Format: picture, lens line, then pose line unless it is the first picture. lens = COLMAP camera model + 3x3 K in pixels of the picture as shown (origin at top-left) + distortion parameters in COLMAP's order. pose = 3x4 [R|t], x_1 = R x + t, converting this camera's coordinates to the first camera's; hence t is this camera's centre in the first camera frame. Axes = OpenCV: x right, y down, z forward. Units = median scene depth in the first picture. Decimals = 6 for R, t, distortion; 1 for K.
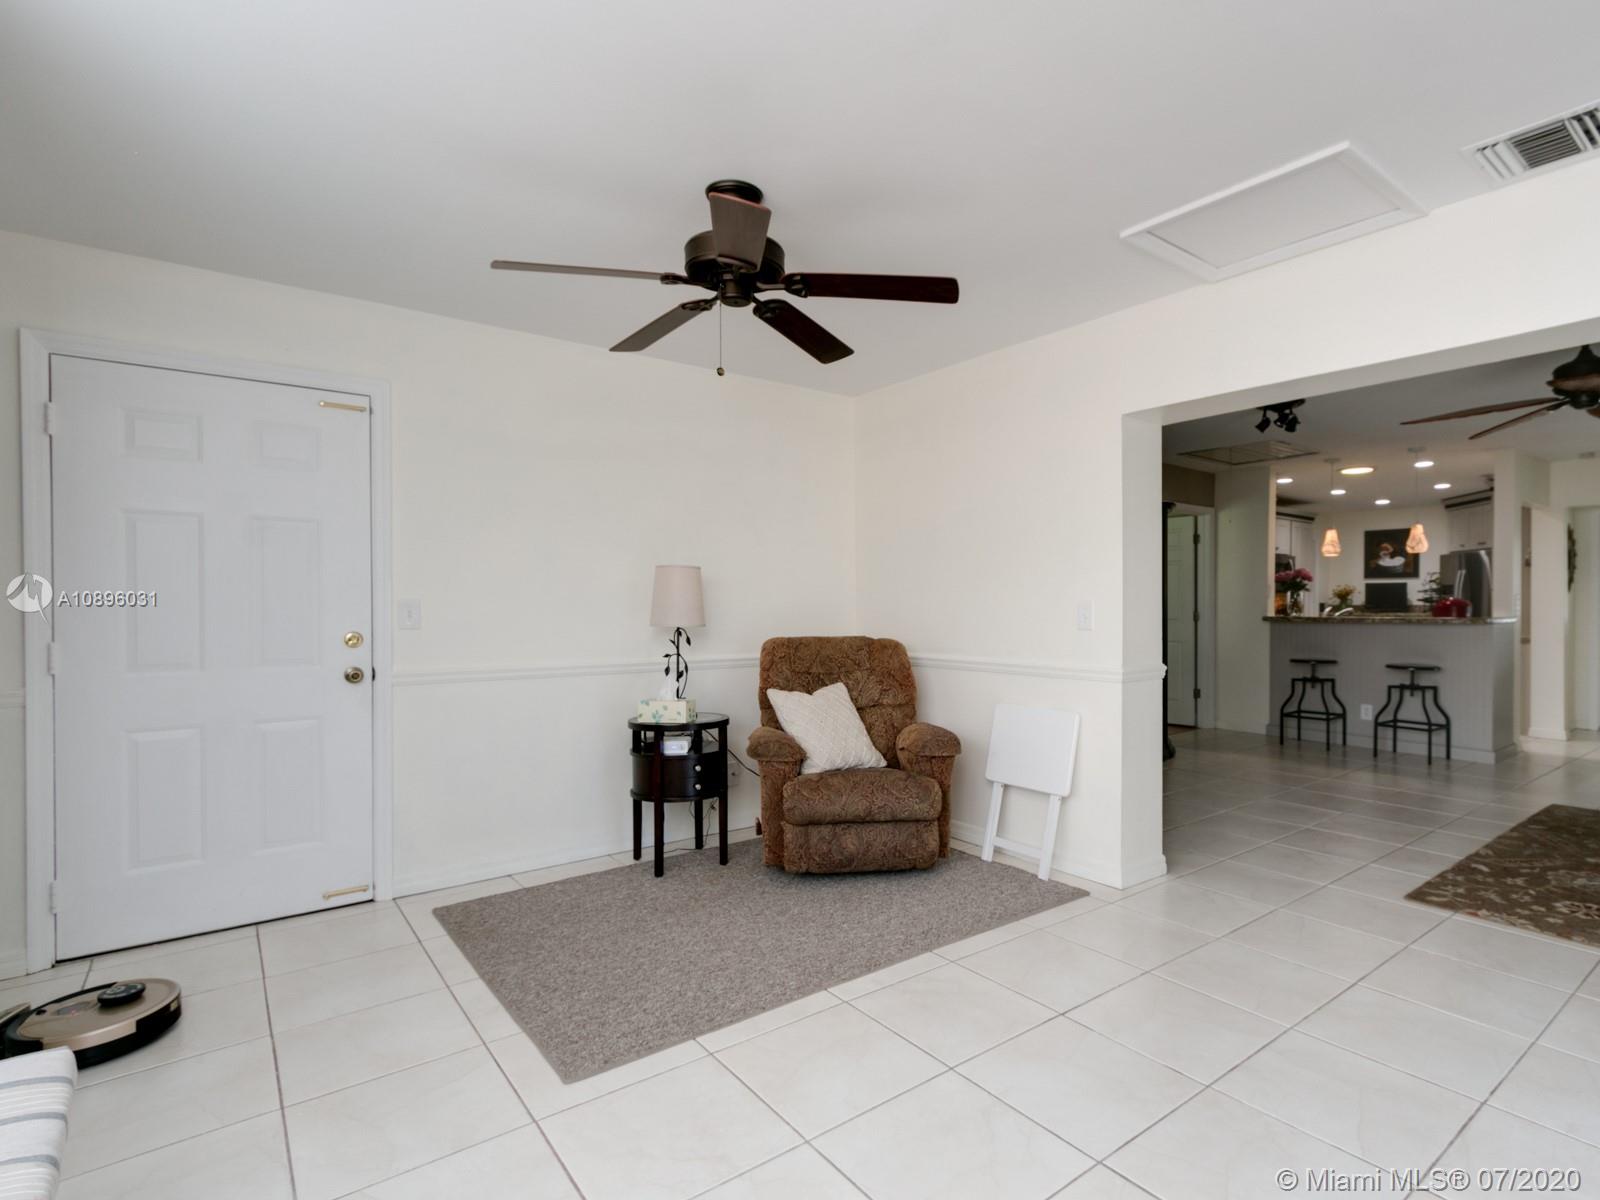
lens RADIAL K [[814.6, 0, 871.0], [0, 814.6, 609.8], [0, 0, 1]] dist [0.007889, -0.003322]
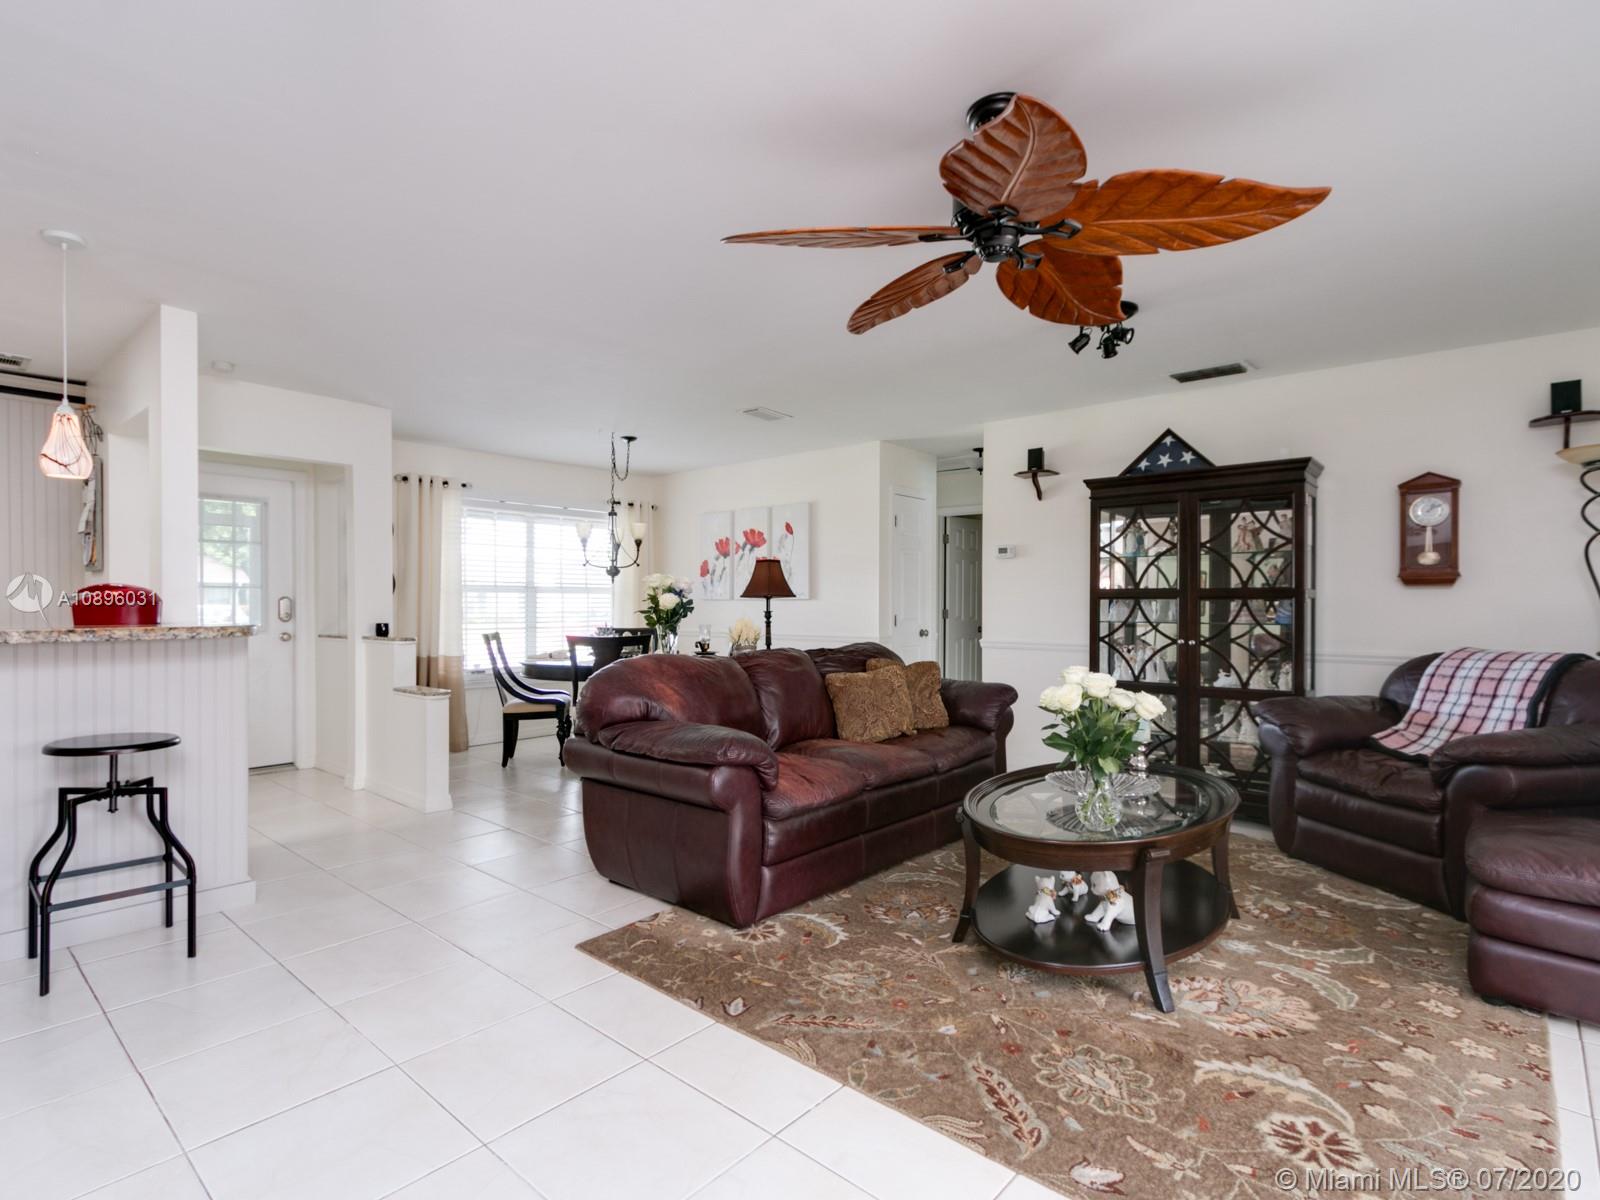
lens RADIAL K [[814.6, 0, 767.0], [0, 814.6, 614.1], [0, 0, 1]] dist [0.007889, -0.003322]
pose [[-0.146606, -0.013793, 0.989099, 0.157664], [0.003737, 0.999888, 0.014498, -0.002692], [-0.989188, 0.005821, -0.146538, 0.603426]]
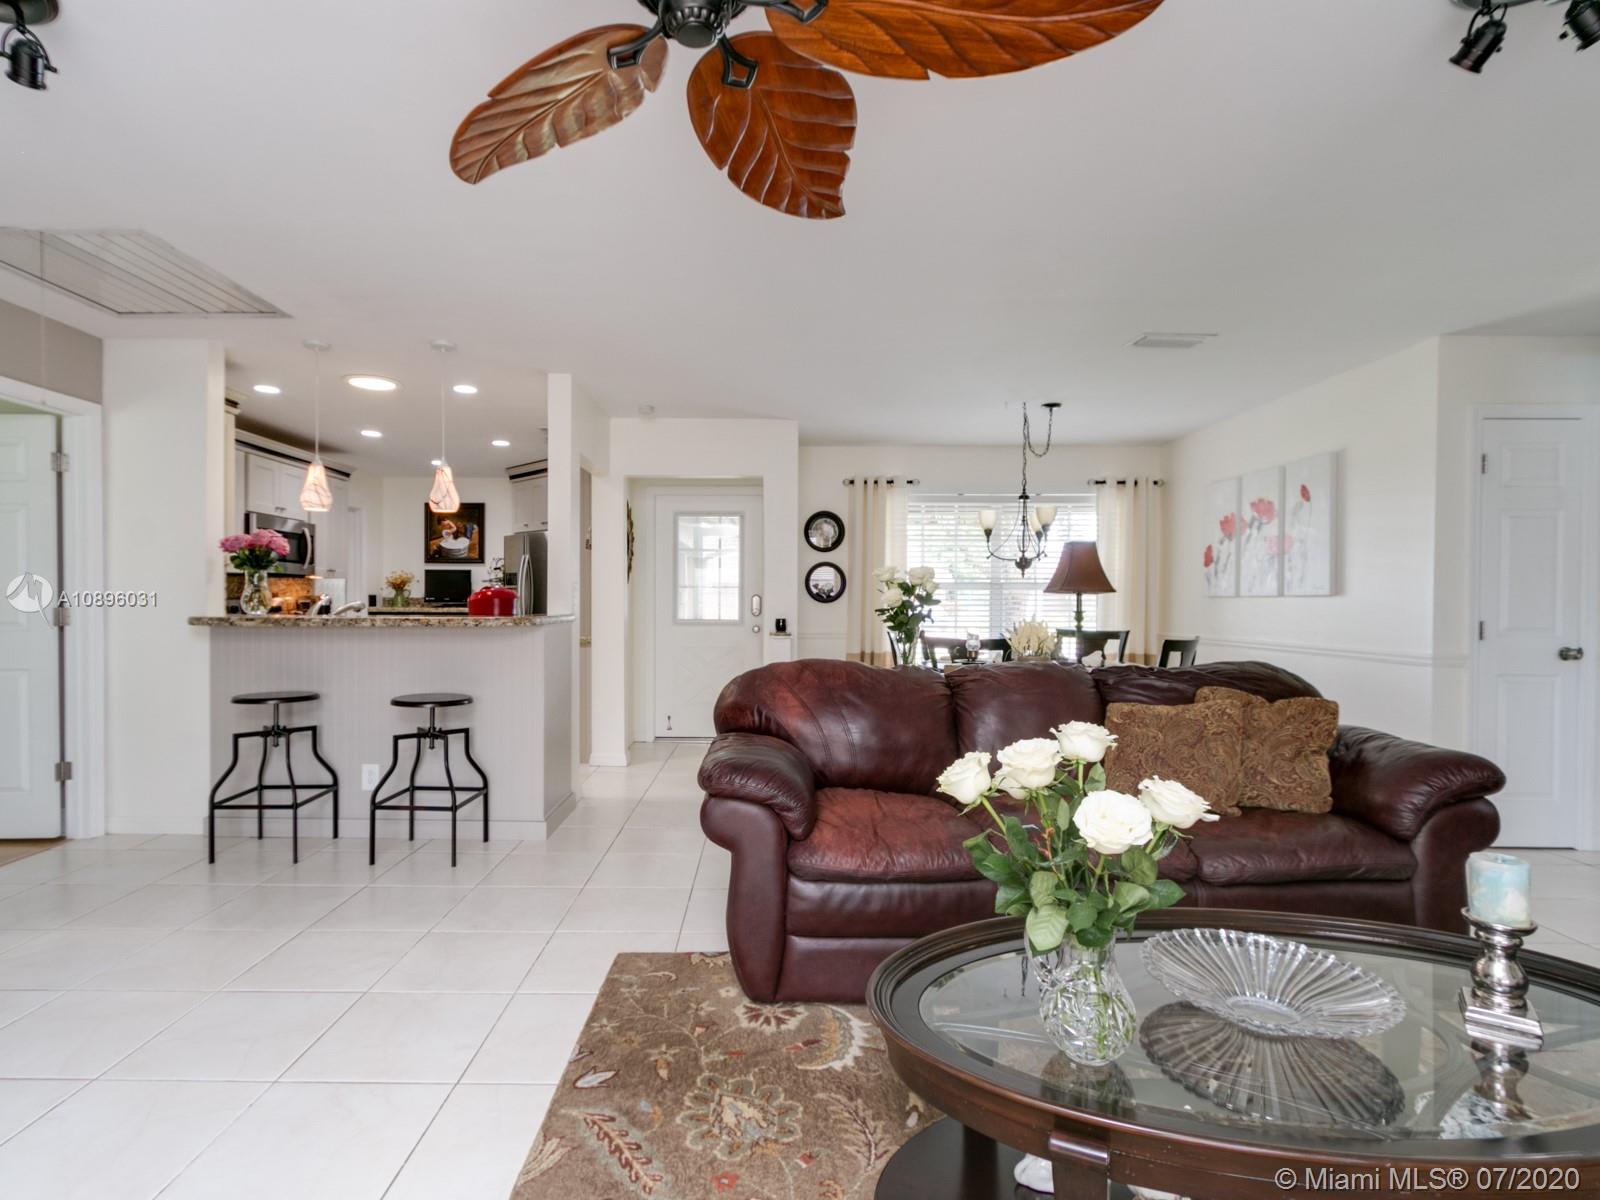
lens RADIAL K [[814.6, 0, 754.0], [0, 814.6, 607.7], [0, 0, 1]] dist [0.007889, -0.003322]
pose [[0.644296, -0.004838, 0.764761, 0.298965], [0.000791, 0.999984, 0.005660, -0.000462], [-0.764775, -0.003041, 0.644290, 0.363913]]
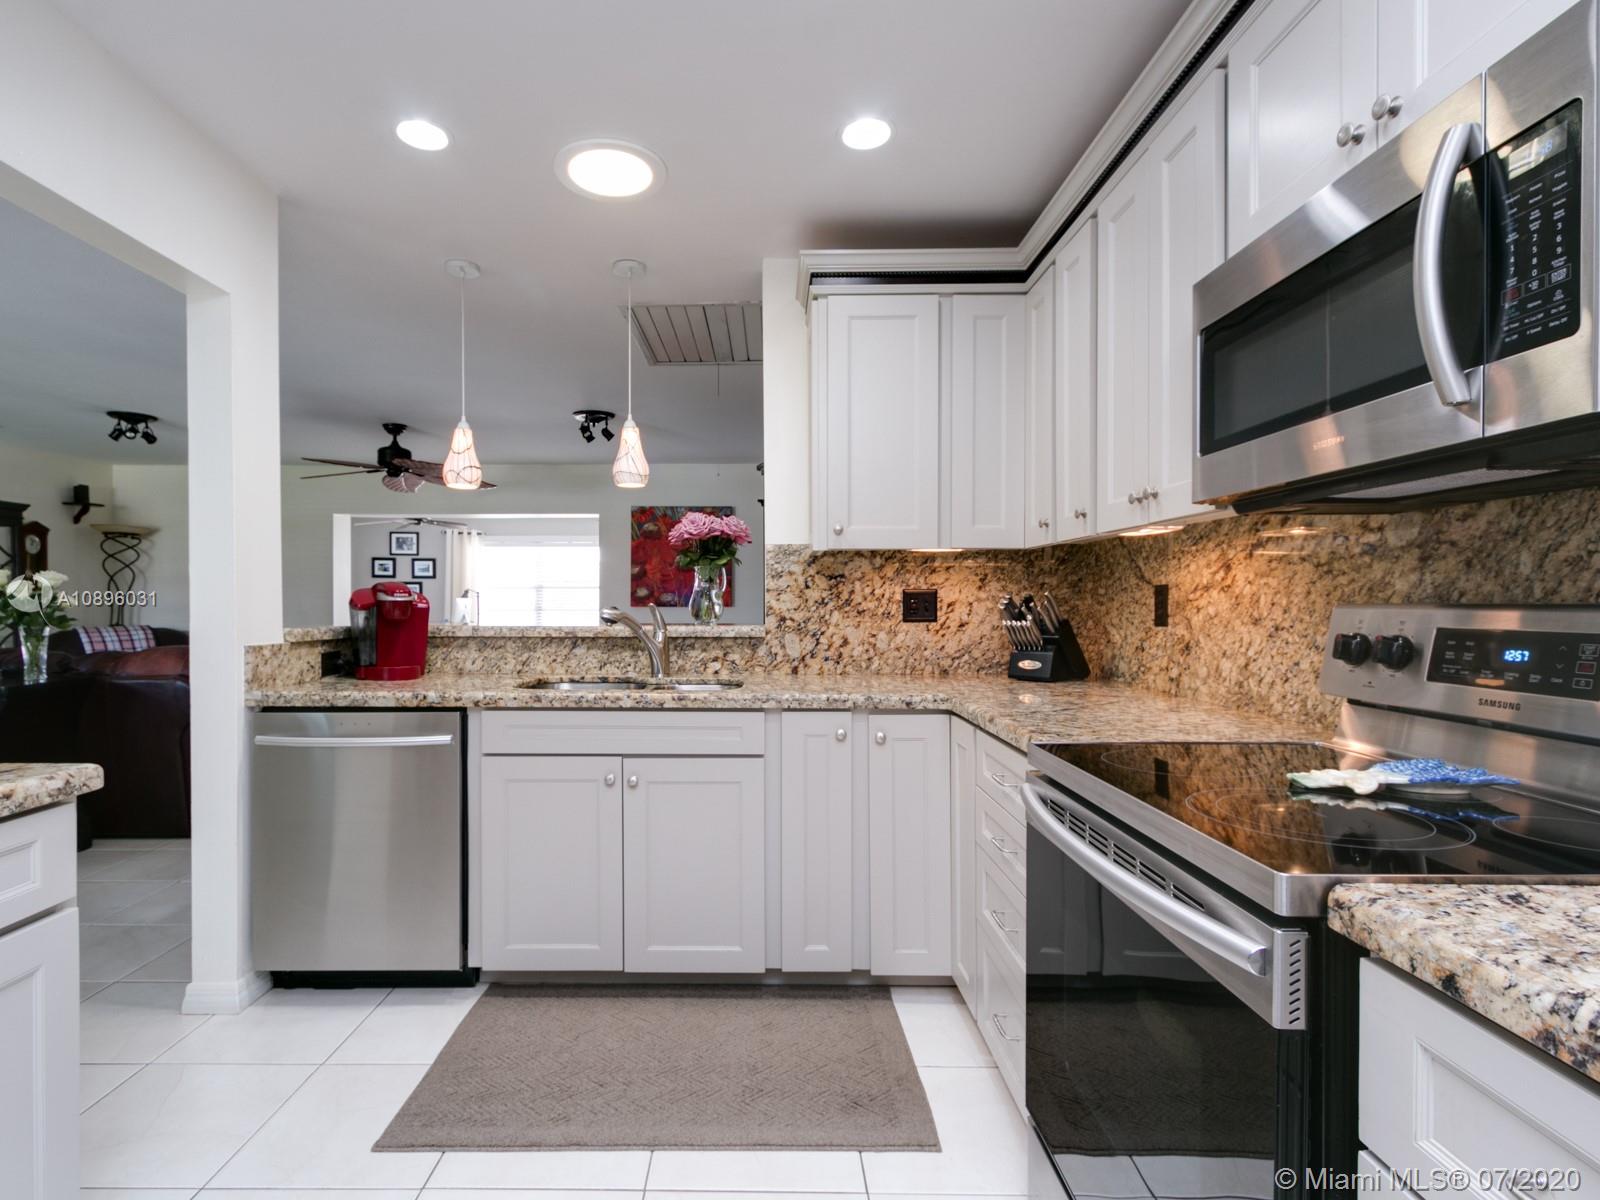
lens RADIAL K [[814.6, 0, 757.1], [0, 814.6, 612.1], [0, 0, 1]] dist [0.007889, -0.003322]
pose [[-0.637419, 0.008658, -0.770469, 0.800718], [-0.004149, 0.999884, 0.014668, -0.005443], [0.770506, 0.012546, -0.637309, 1.242069]]
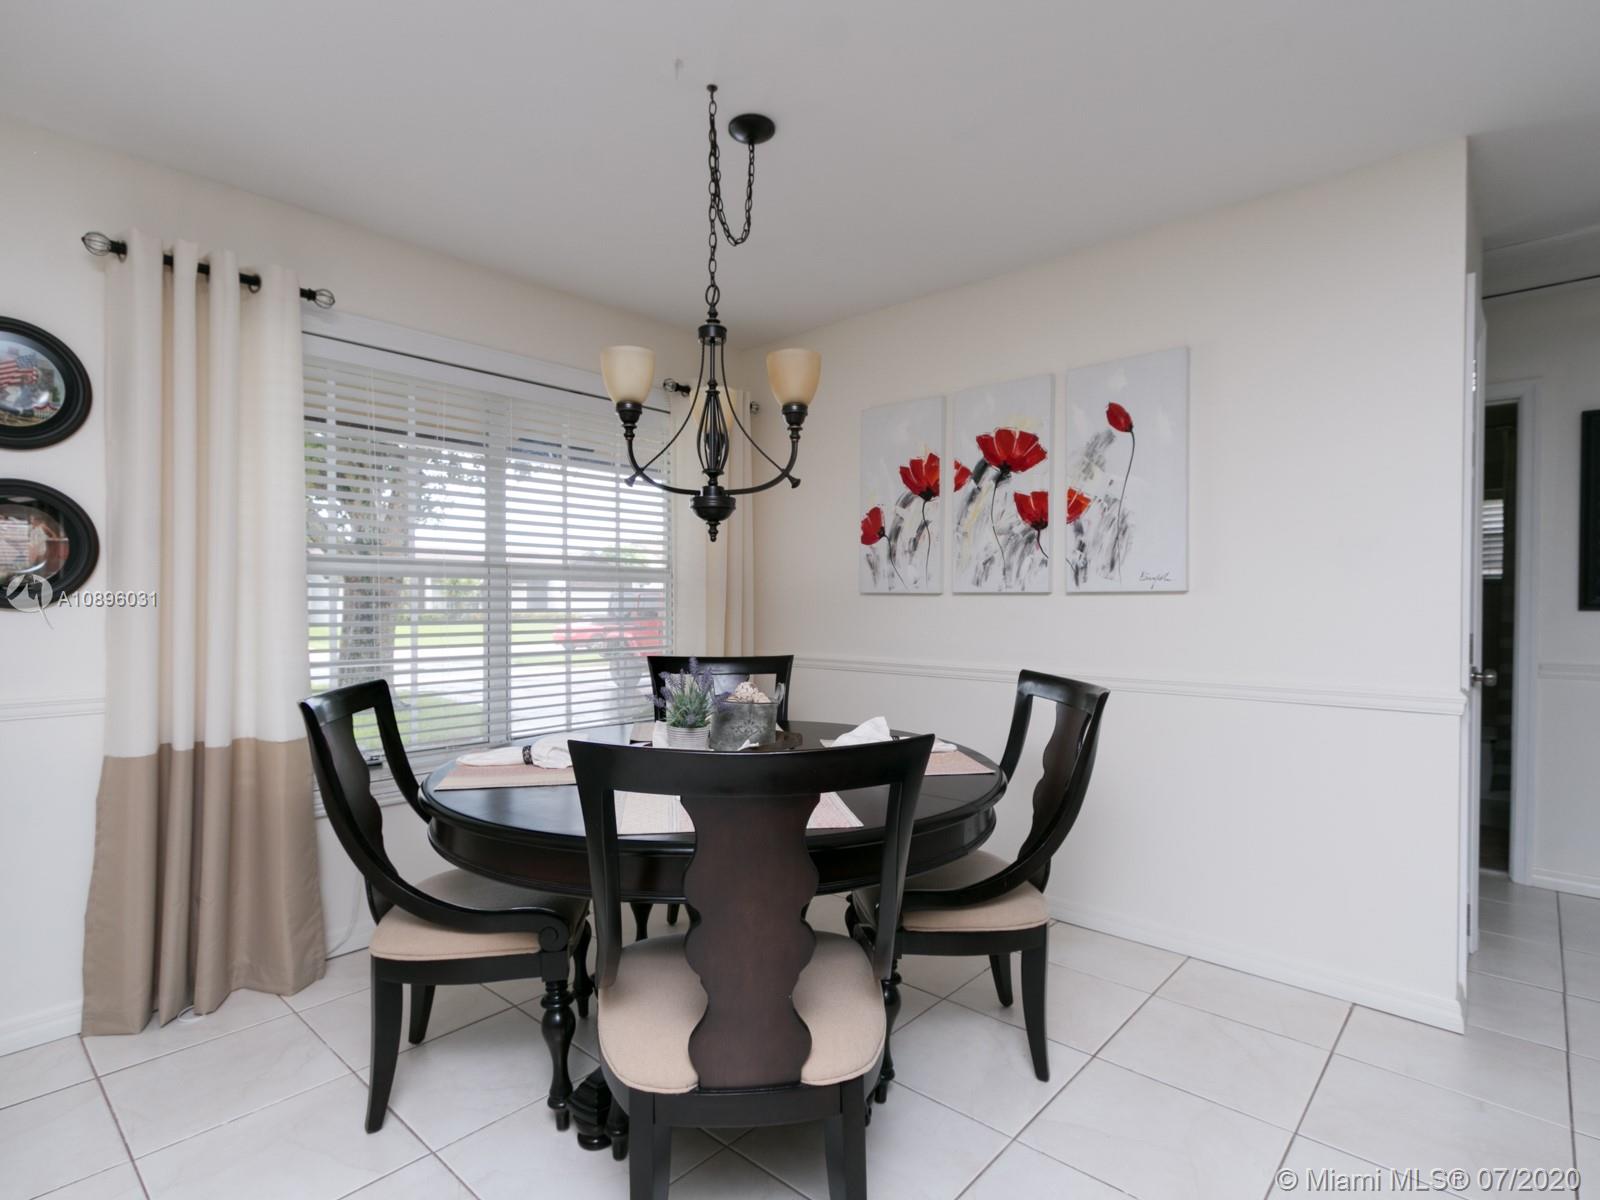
lens RADIAL K [[814.6, 0, 769.3], [0, 814.6, 610.1], [0, 0, 1]] dist [0.007889, -0.003322]
pose [[-0.136194, -0.010491, 0.990627, 0.708431], [0.004655, 0.999926, 0.011229, -0.002169], [-0.990671, 0.006140, -0.136135, 0.654259]]
